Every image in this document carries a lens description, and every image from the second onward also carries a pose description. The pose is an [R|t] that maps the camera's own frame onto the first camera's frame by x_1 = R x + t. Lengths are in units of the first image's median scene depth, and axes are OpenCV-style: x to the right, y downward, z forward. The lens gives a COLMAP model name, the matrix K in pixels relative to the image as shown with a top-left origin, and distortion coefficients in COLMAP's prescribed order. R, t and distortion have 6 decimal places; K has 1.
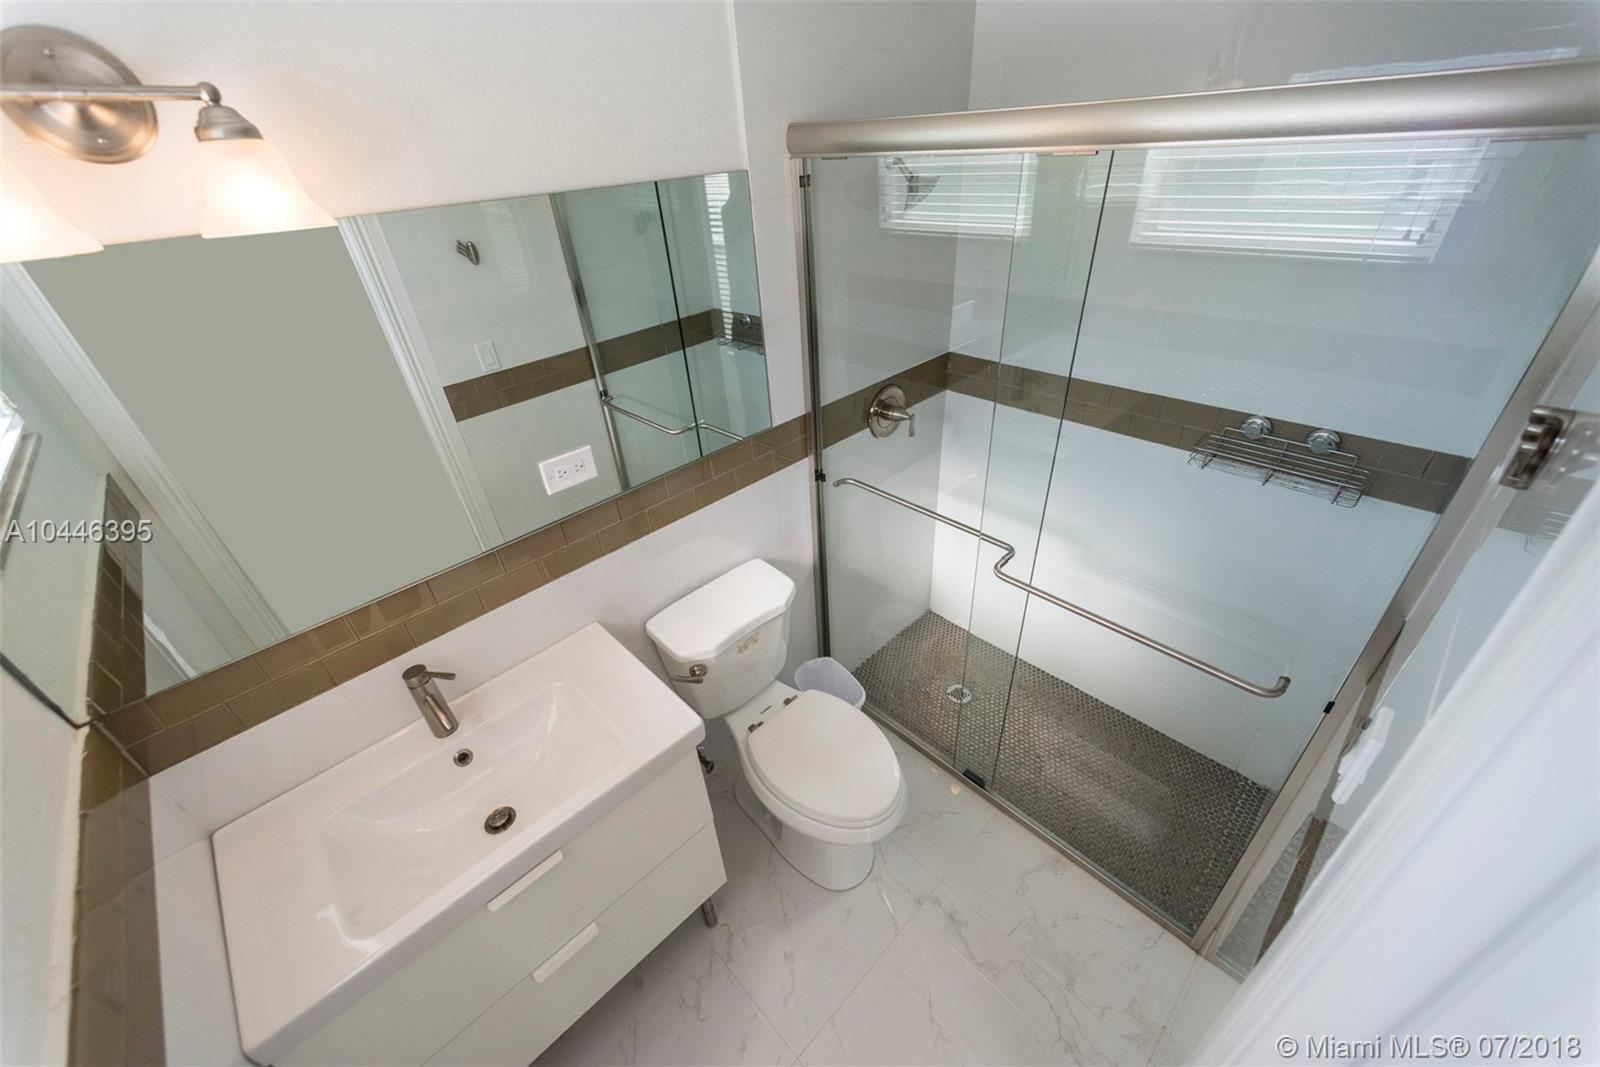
lens RADIAL K [[619.6, 0, 796.5], [0, 619.6, 531.5], [0, 0, 1]] dist [0.010638, -0.000916]
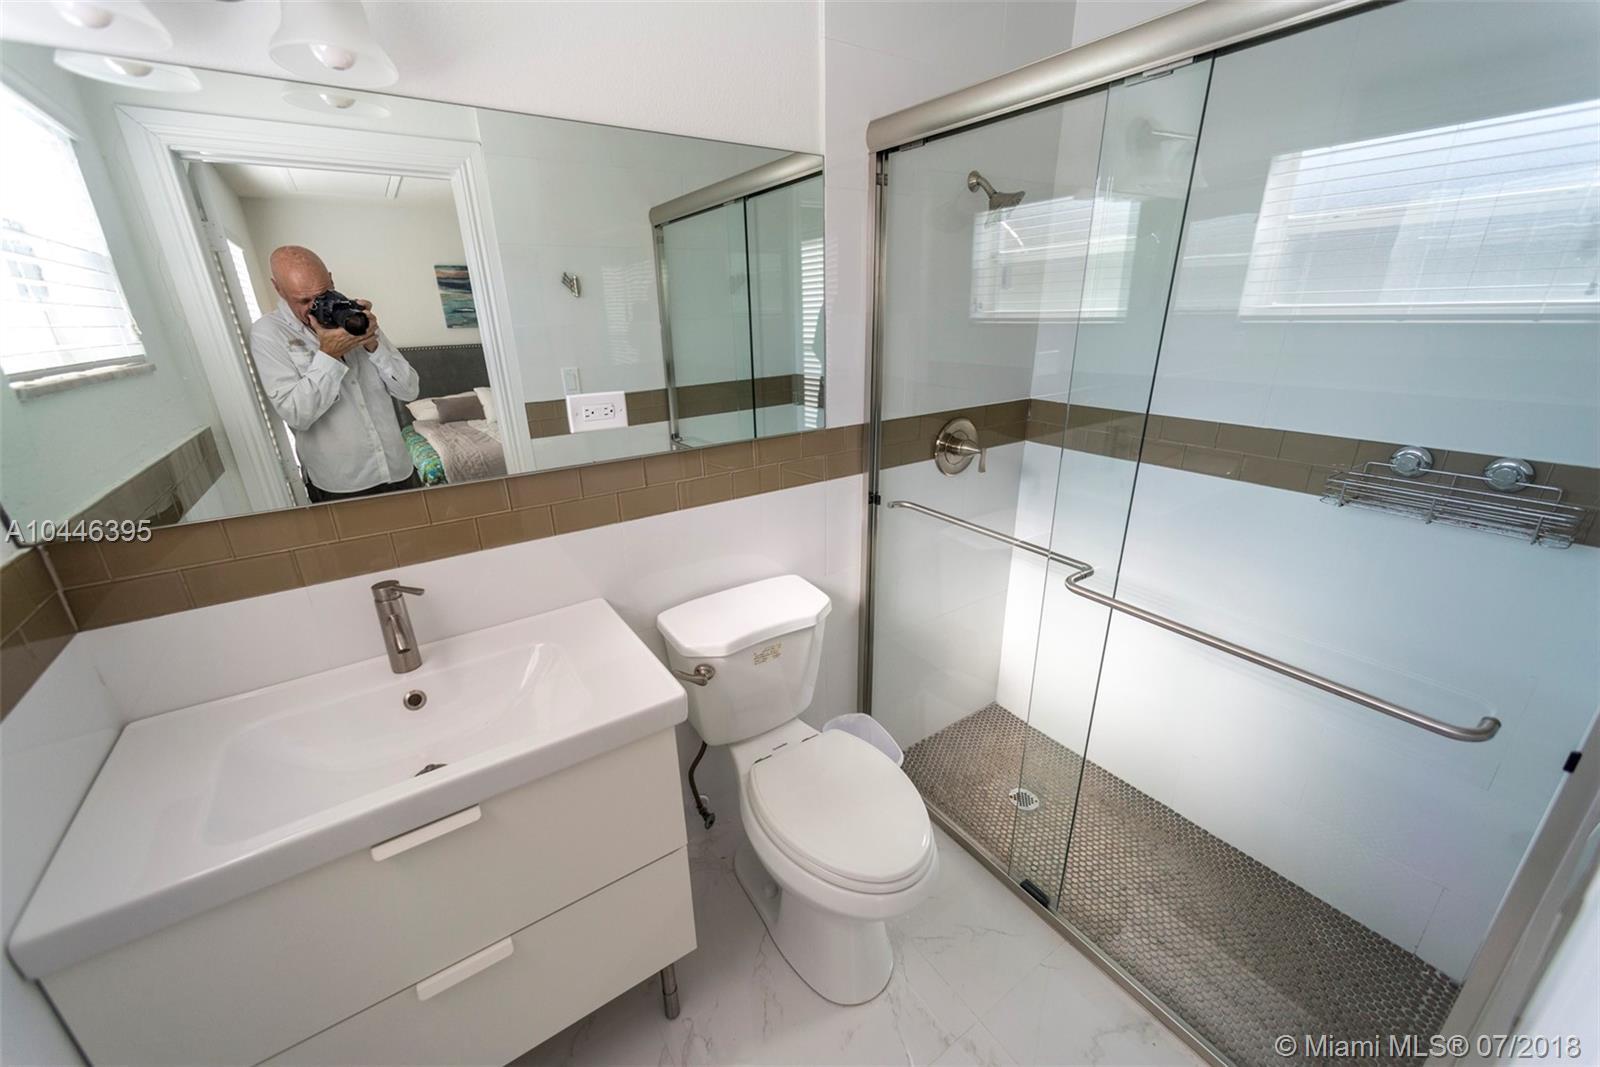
lens RADIAL K [[619.6, 0, 796.5], [0, 619.6, 531.5], [0, 0, 1]] dist [0.010638, -0.000916]
pose [[0.984713, 0.099641, -0.142868, 0.063079], [-0.128473, 0.969344, -0.209446, 0.173669], [0.117619, 0.224599, 0.967327, 0.117243]]
